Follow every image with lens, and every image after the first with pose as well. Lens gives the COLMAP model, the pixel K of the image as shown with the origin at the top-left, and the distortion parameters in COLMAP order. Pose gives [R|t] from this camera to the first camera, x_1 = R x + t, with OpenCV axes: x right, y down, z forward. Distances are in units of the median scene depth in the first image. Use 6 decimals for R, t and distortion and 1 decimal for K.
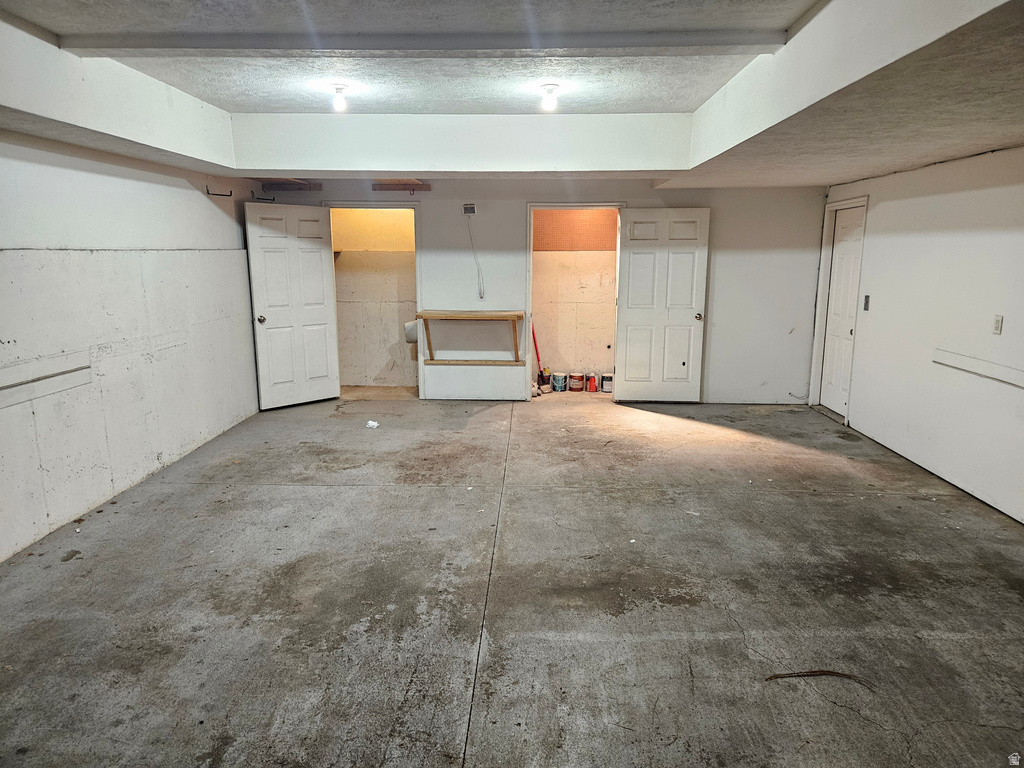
lens RADIAL K [[683.3, 0, 511.6], [0, 683.3, 380.7], [0, 0, 1]] dist [0.068025, -0.051526]
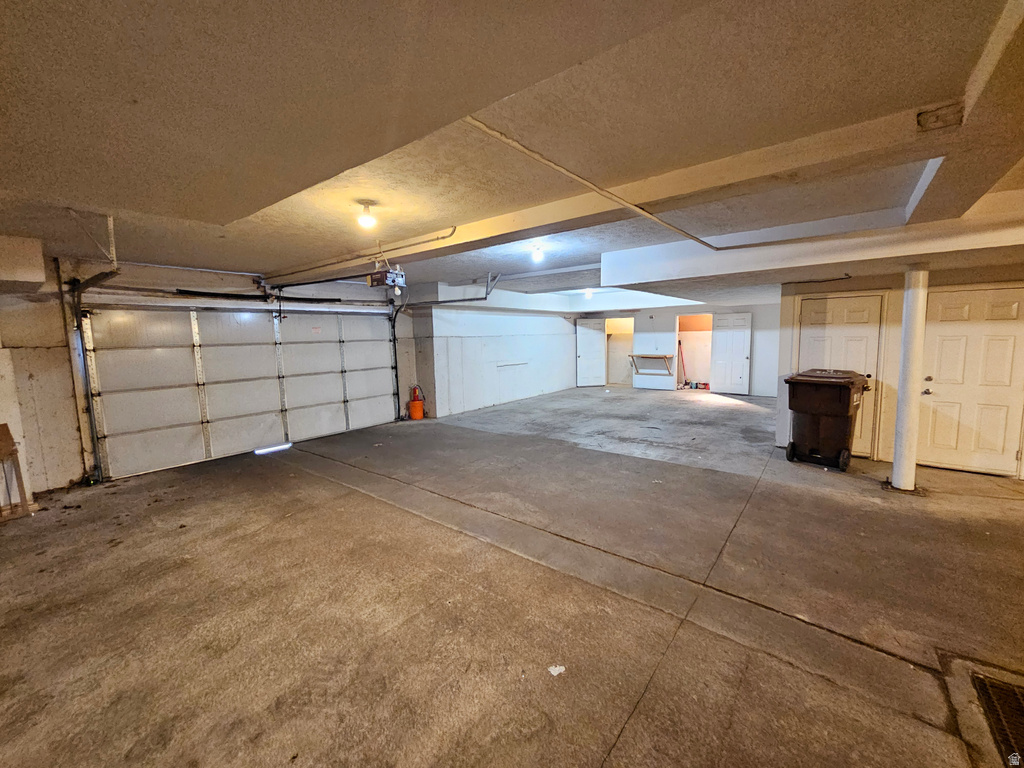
lens RADIAL K [[421.7, 0, 511.6], [0, 421.7, 380.9], [0, 0, 1]] dist [-0.003612, 0.001101]
pose [[0.804558, 0.045445, -0.592132, 0.480414], [-0.088082, 0.995172, -0.043304, 0.120094], [0.587305, 0.086997, 0.804676, -0.636784]]
